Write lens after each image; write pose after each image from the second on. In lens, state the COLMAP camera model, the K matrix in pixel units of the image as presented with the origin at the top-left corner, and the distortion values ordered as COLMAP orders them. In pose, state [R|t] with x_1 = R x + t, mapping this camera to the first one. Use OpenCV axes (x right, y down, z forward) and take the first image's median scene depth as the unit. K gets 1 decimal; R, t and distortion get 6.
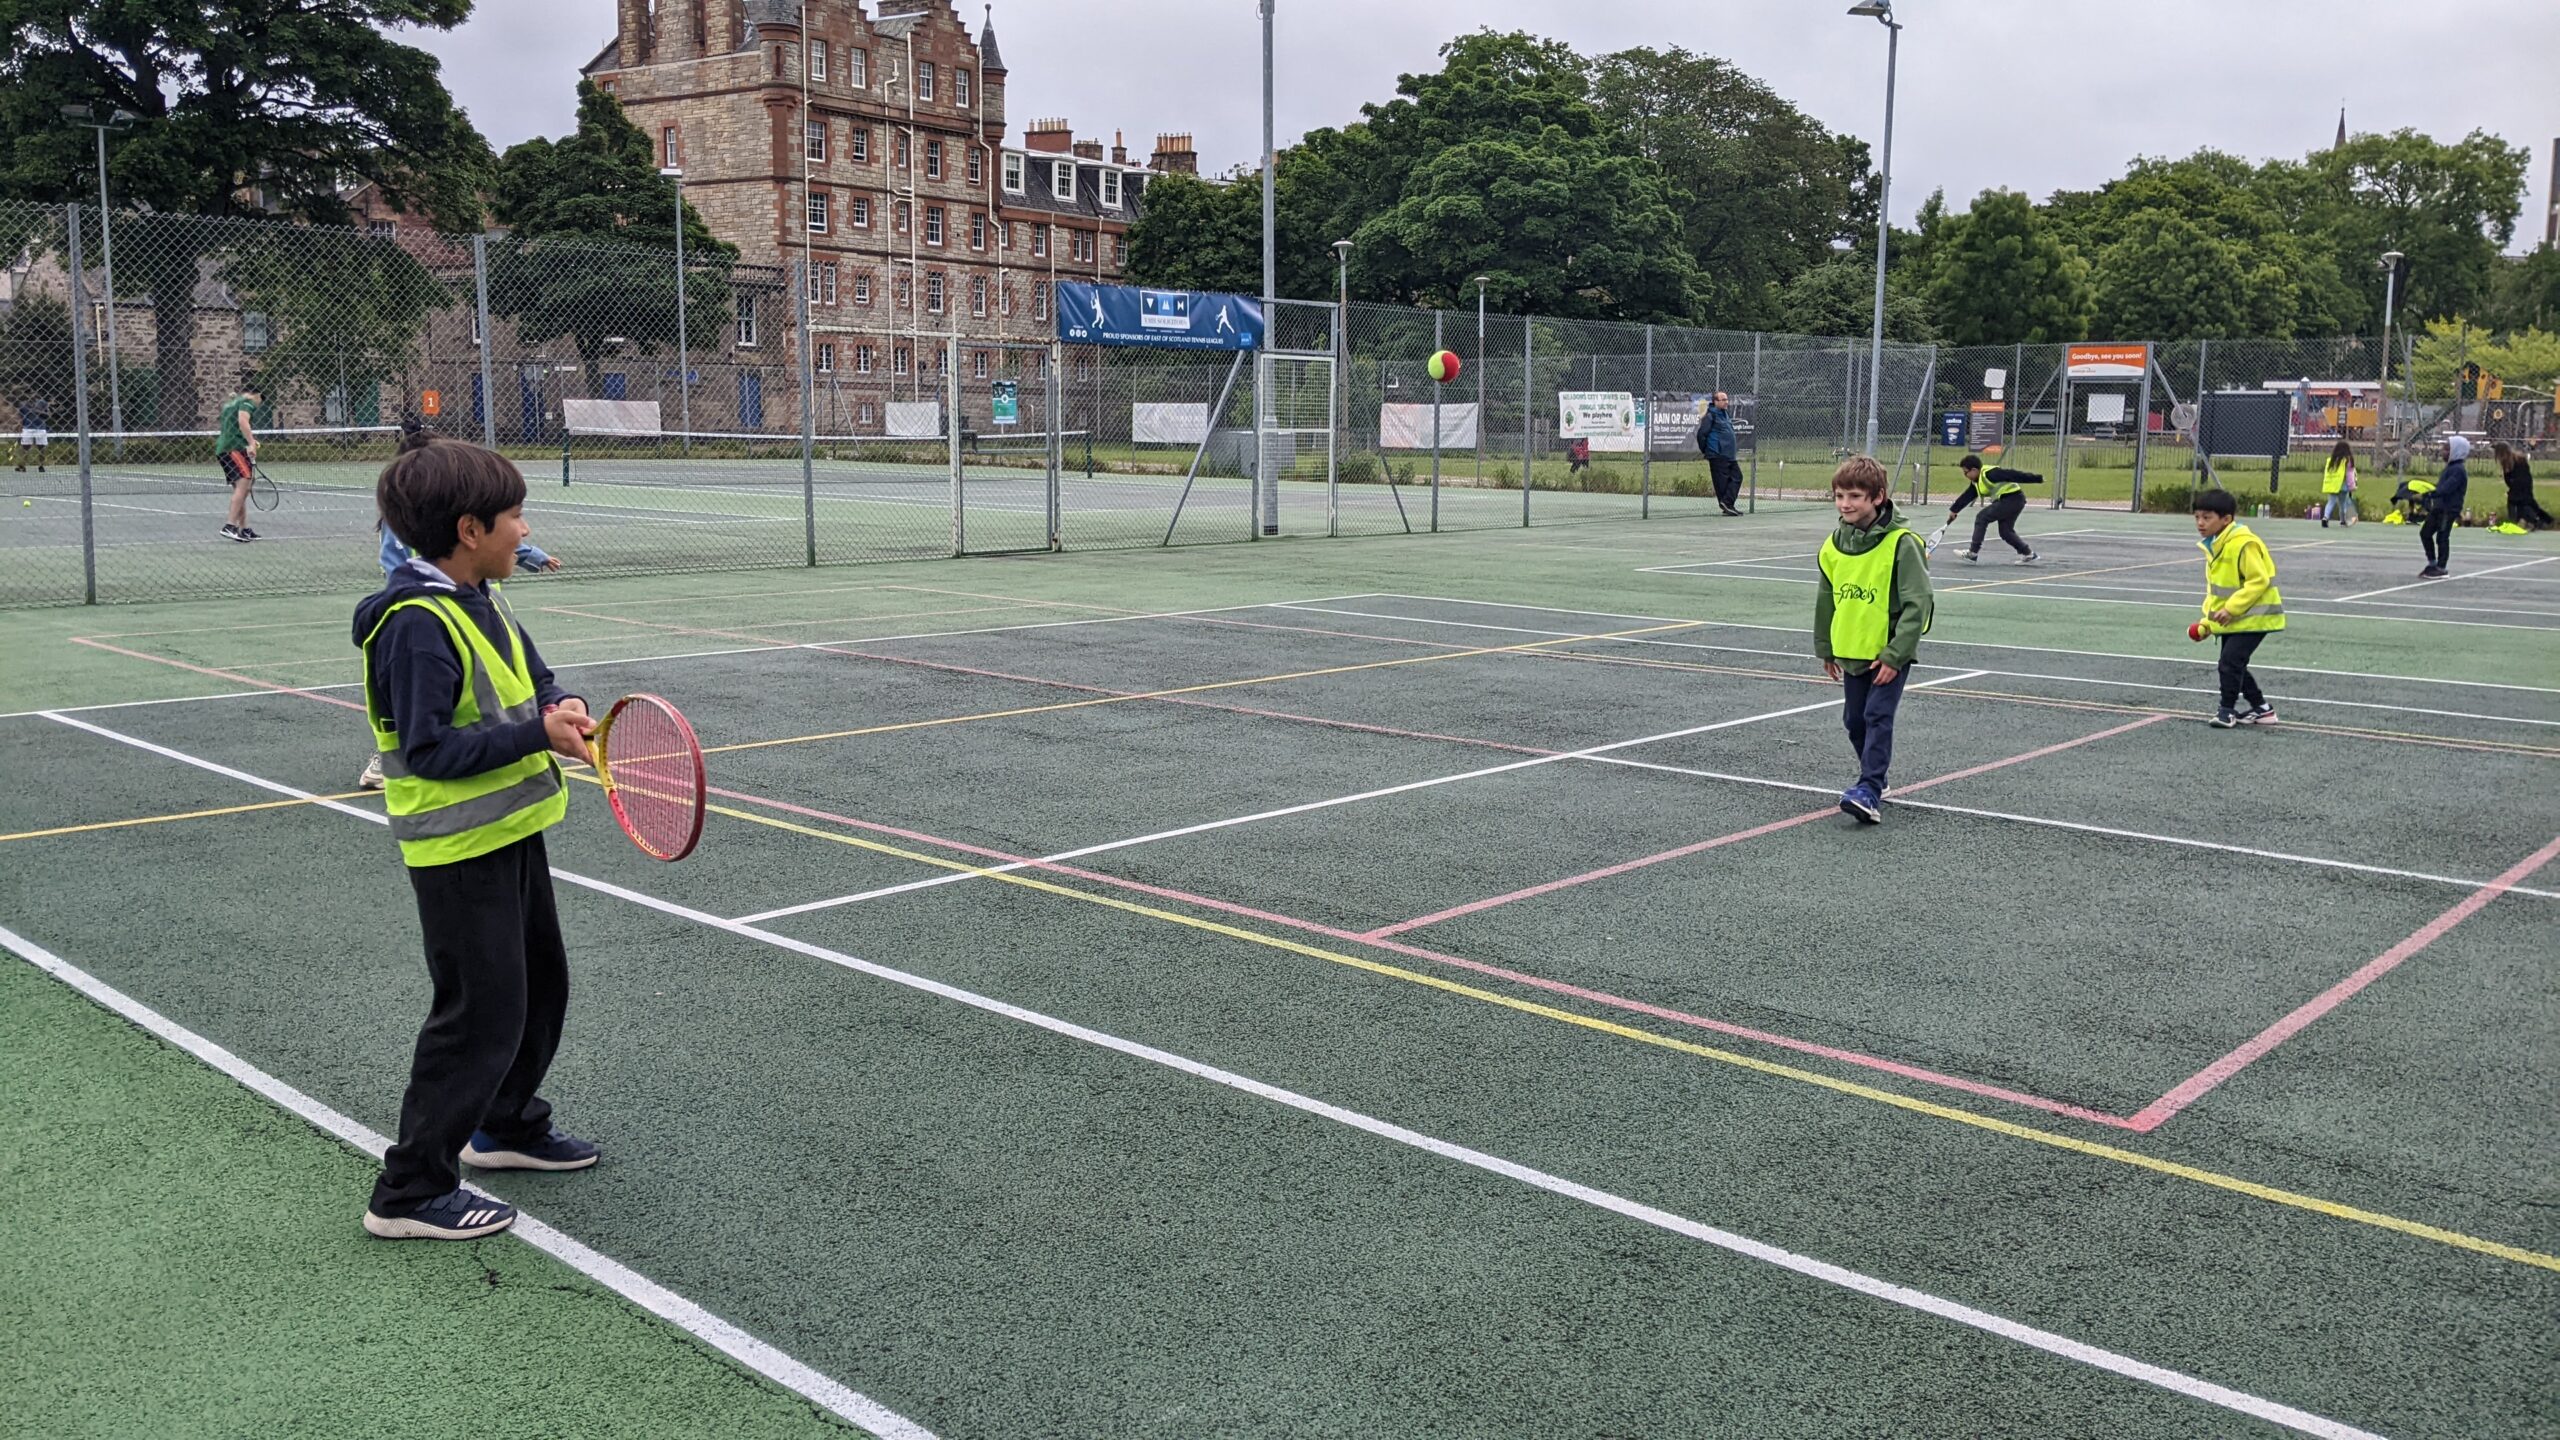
lens RADIAL K [[2023.1, 0, 1280.0], [0, 2023.1, 720.0], [0, 0, 1]] dist [0.082574, -0.131533]
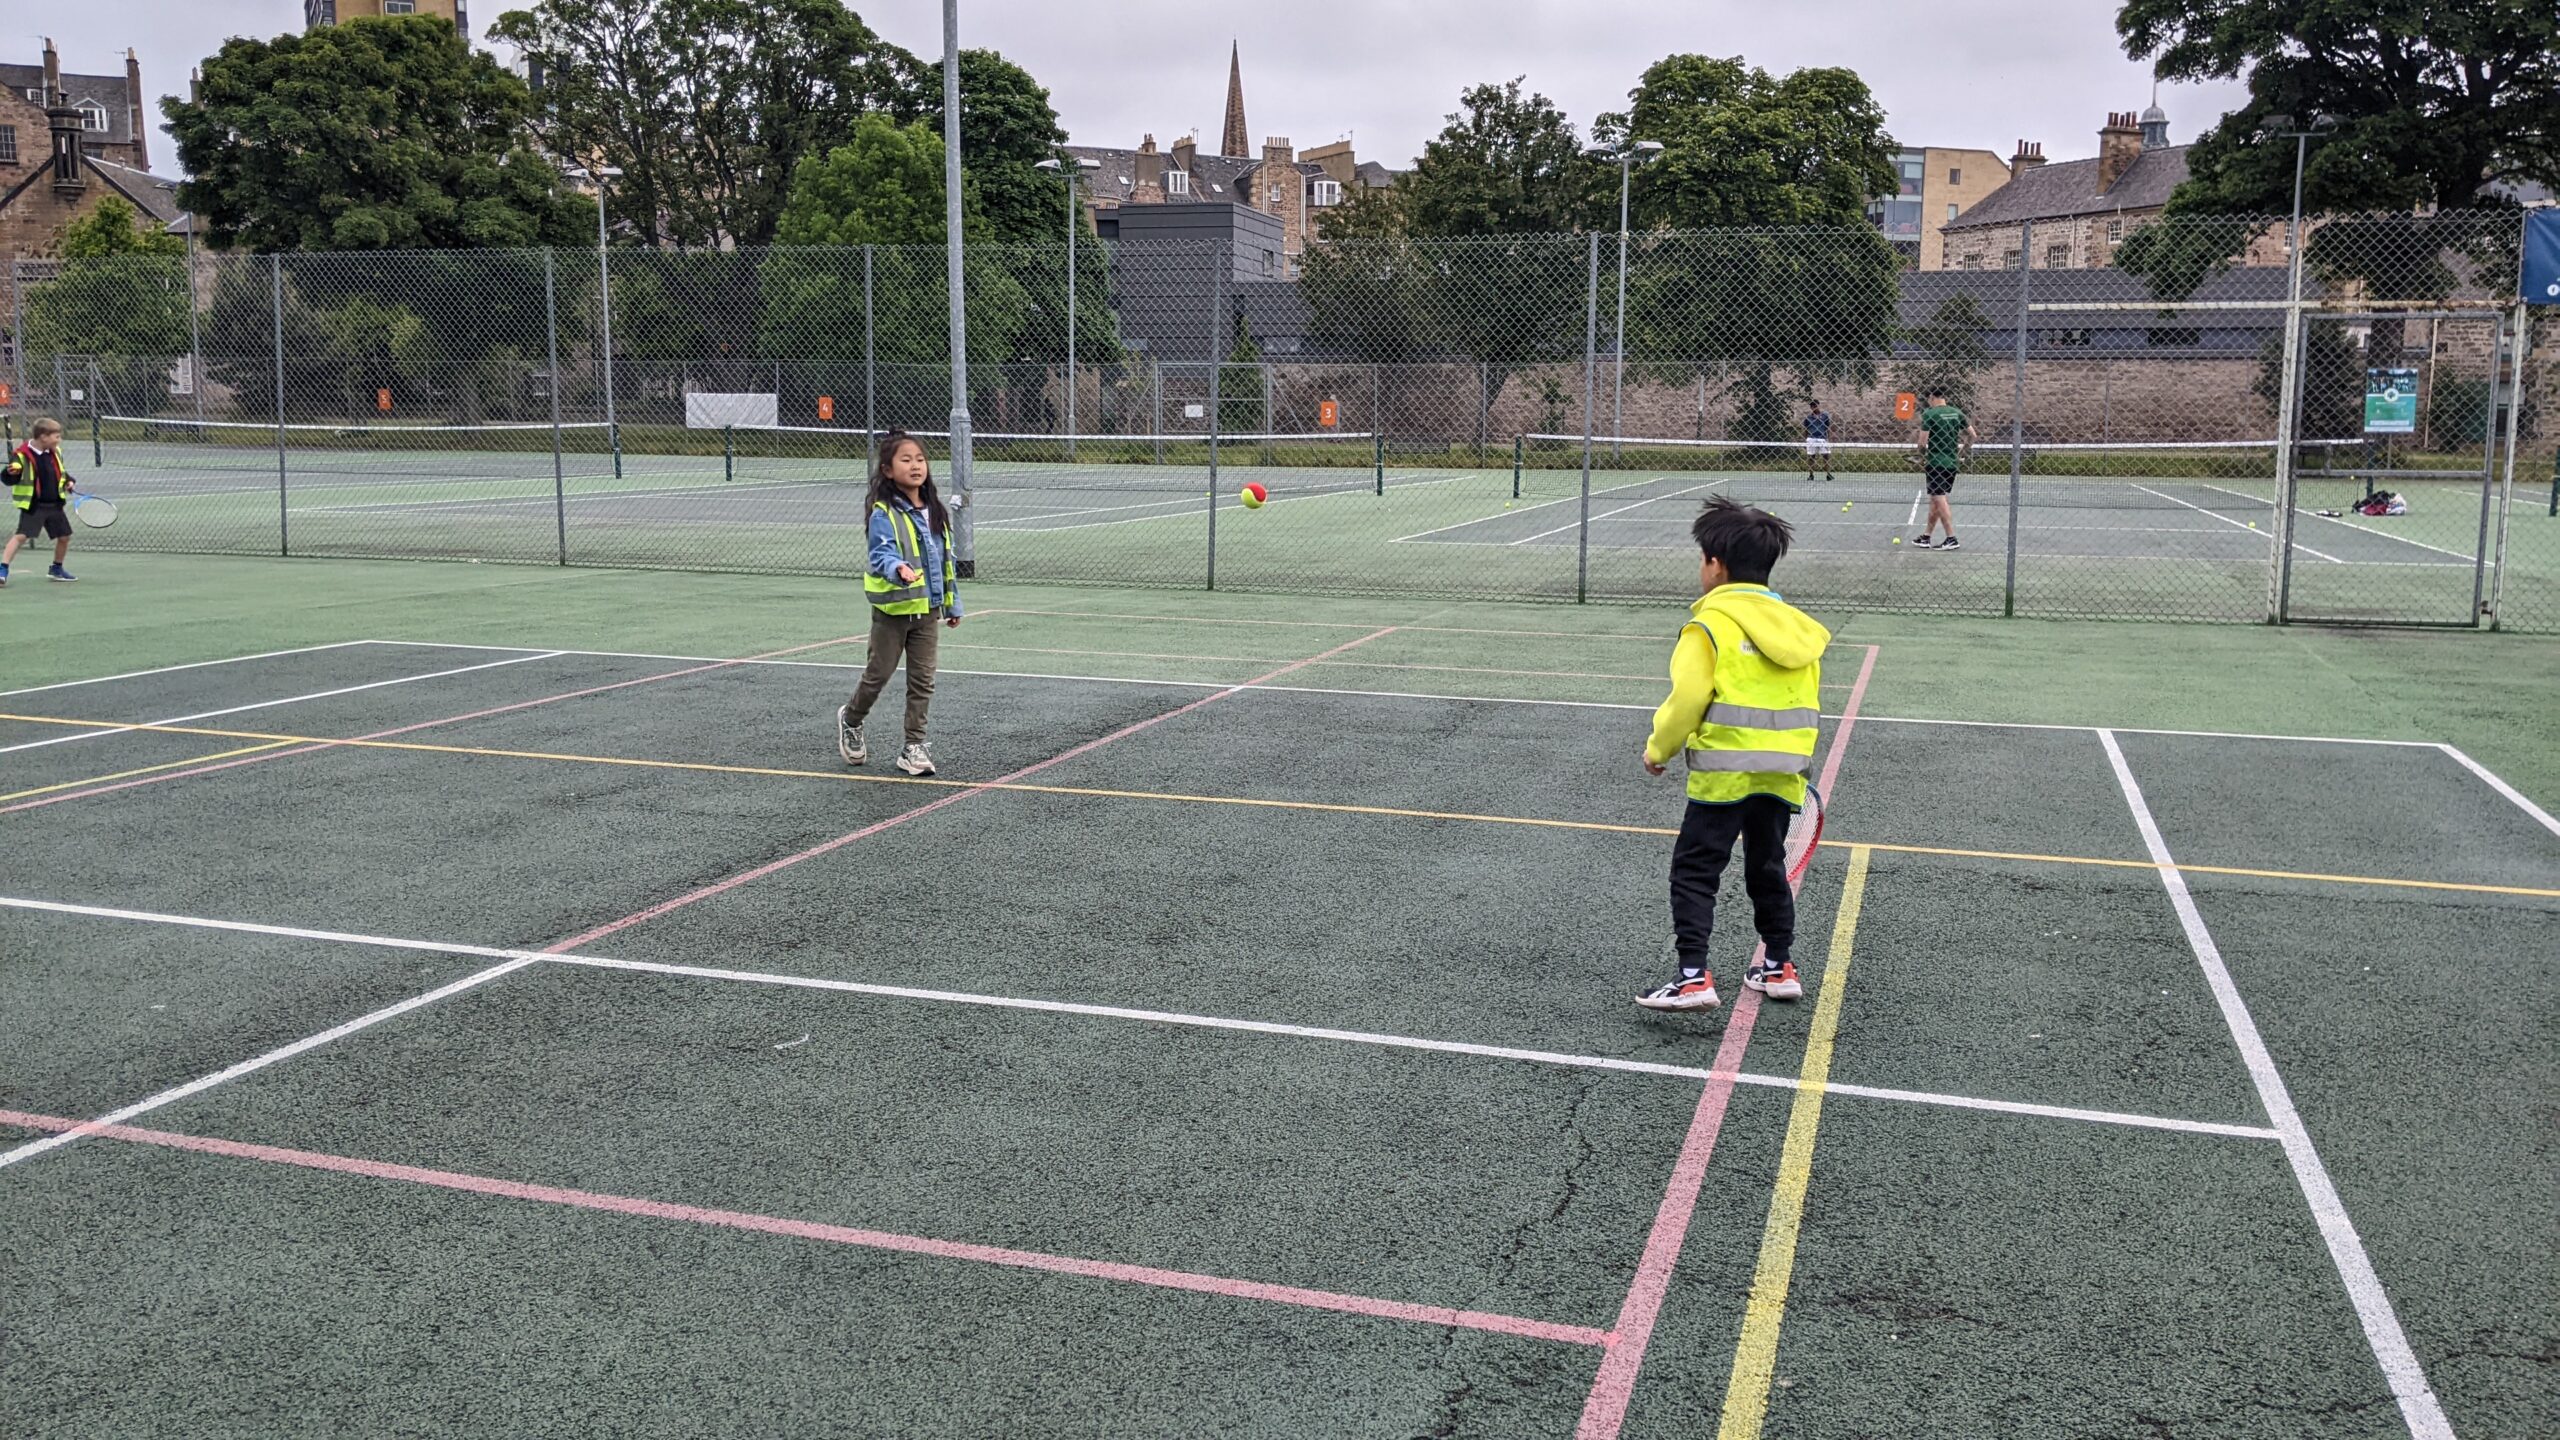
lens RADIAL K [[2023.1, 0, 1280.0], [0, 2023.1, 720.0], [0, 0, 1]] dist [0.082574, -0.131533]
pose [[0.422974, 0.126848, -0.897219, 0.069082], [-0.132904, 0.988130, 0.077046, -0.011618], [0.896342, 0.086656, 0.434812, 0.080764]]
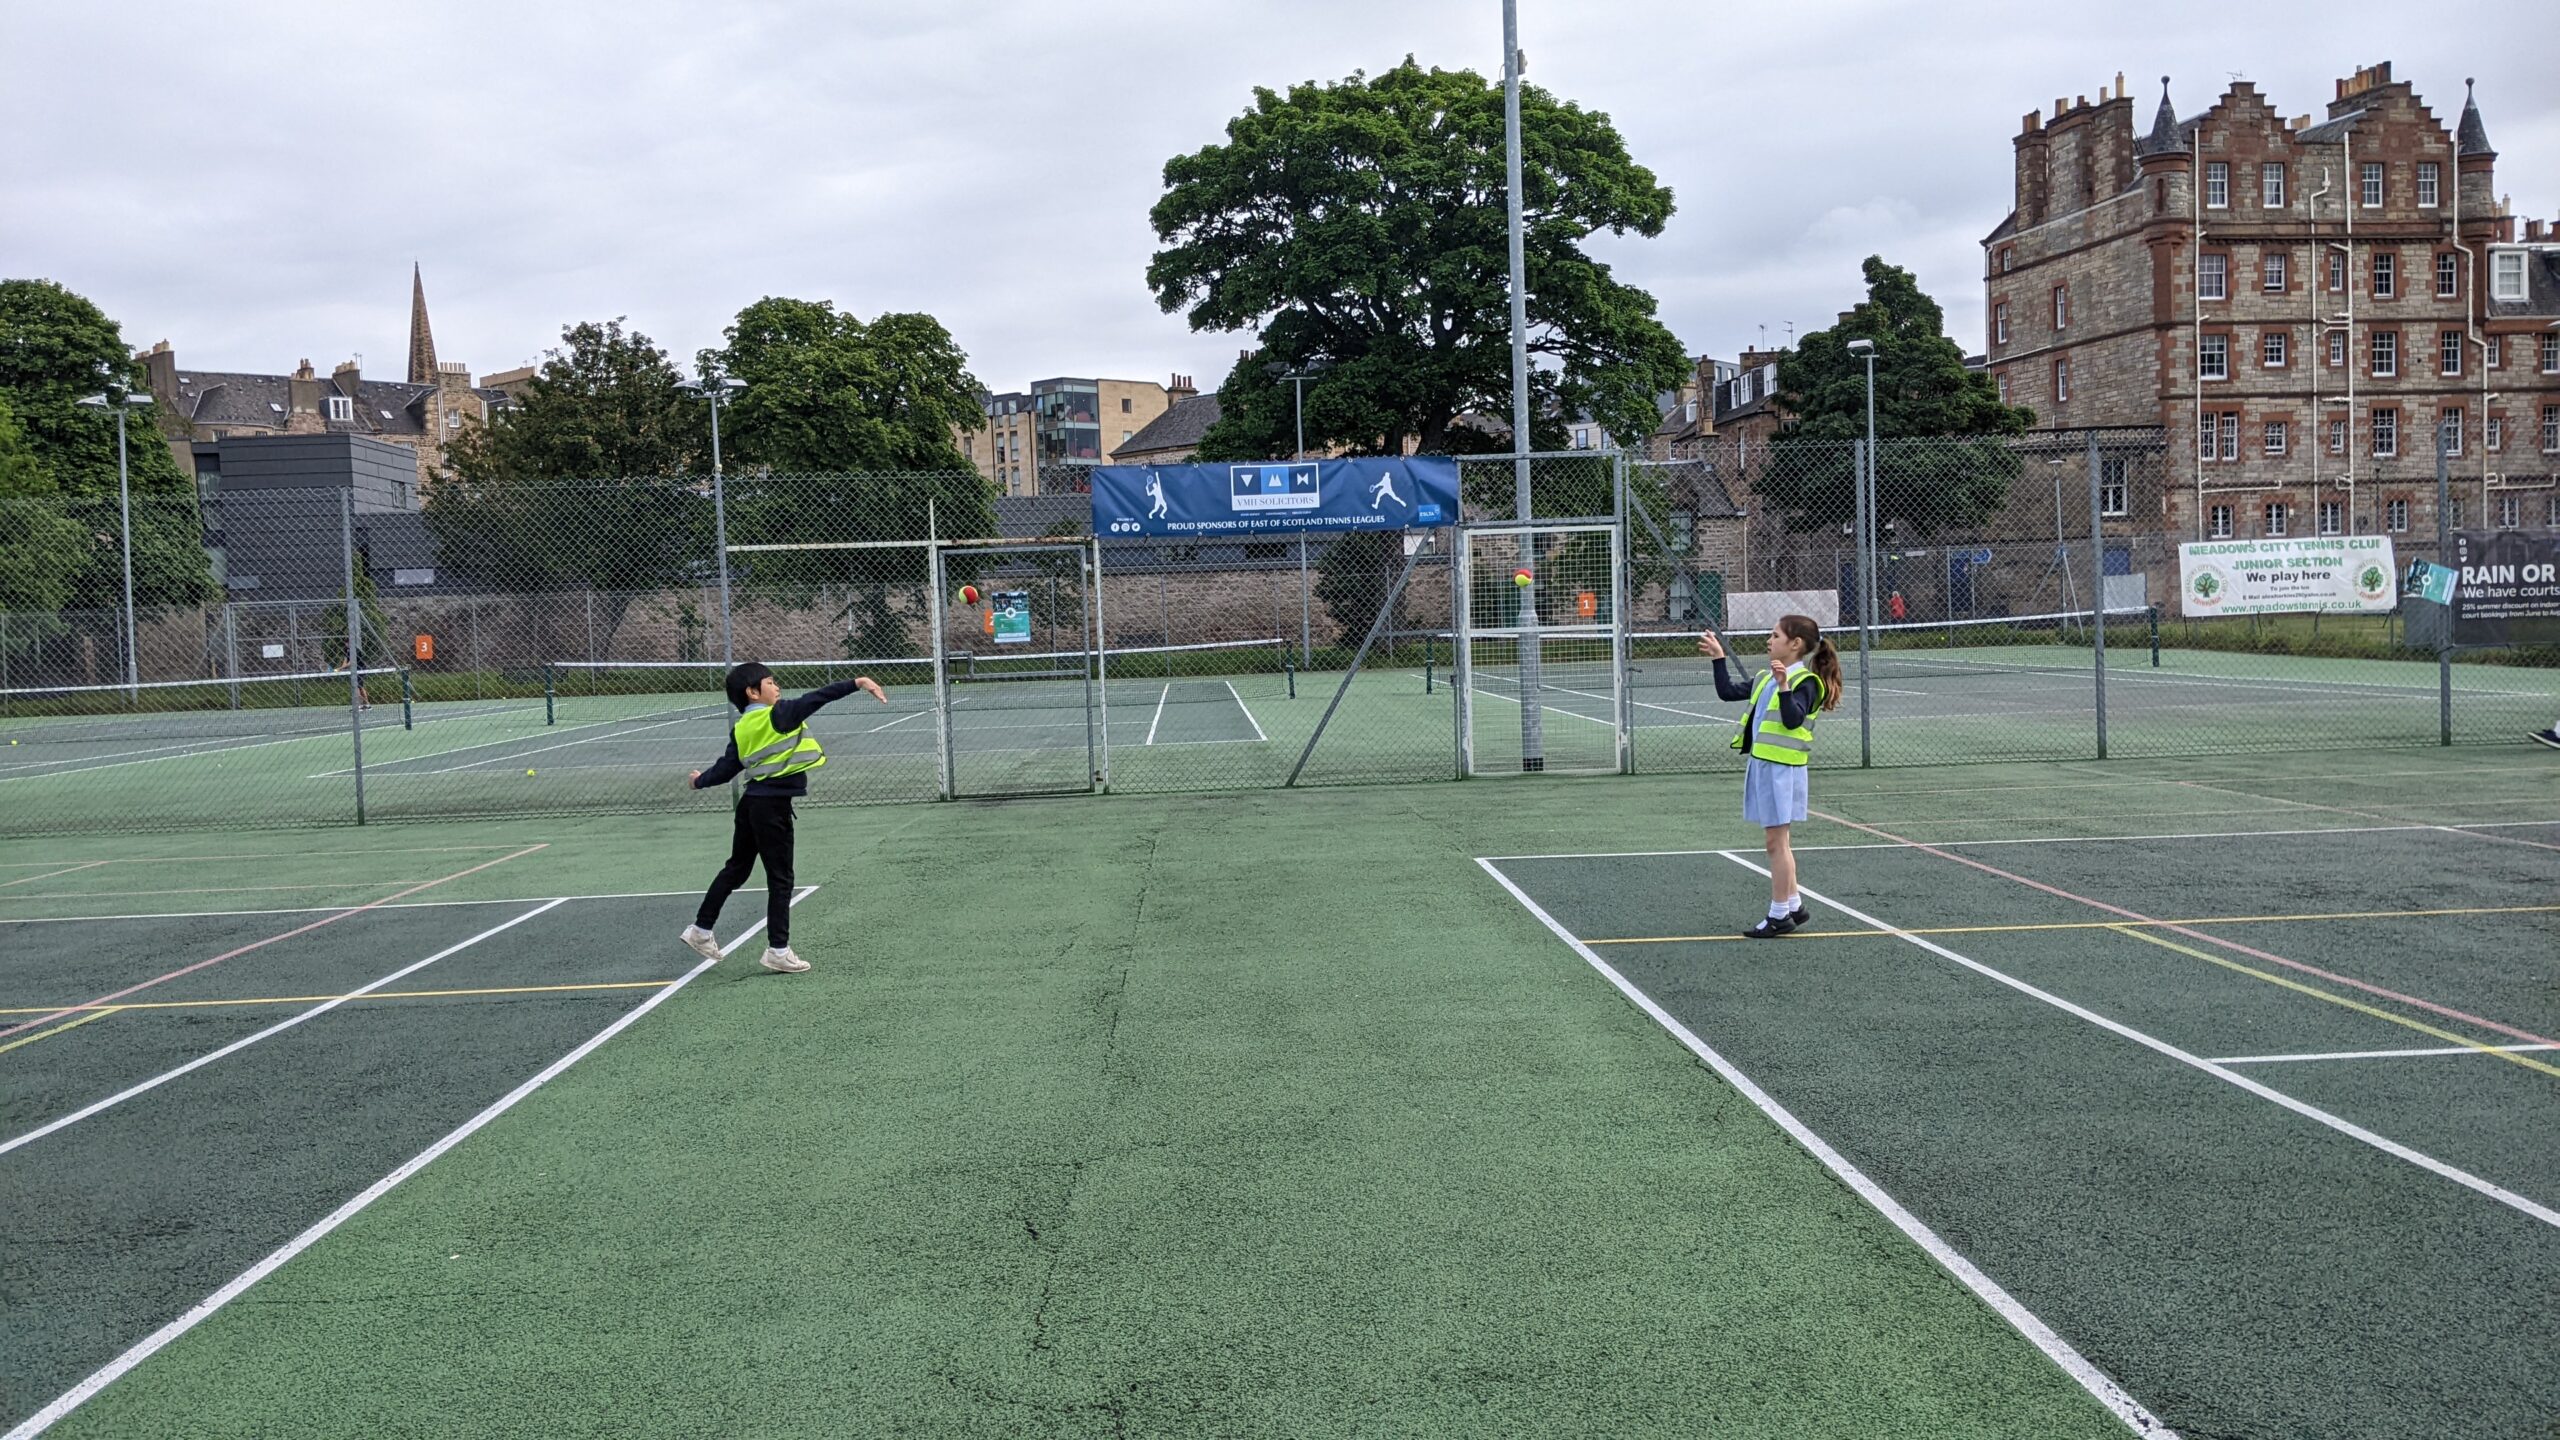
lens RADIAL K [[2059.4, 0, 1207.9], [0, 2059.4, 732.3], [0, 0, 1]] dist [0.046057, -0.094011]
pose [[0.689988, 0.004769, -0.723805, 0.112103], [-0.064743, 0.996377, -0.055152, -0.014128], [0.720919, 0.084916, 0.687797, 0.100109]]
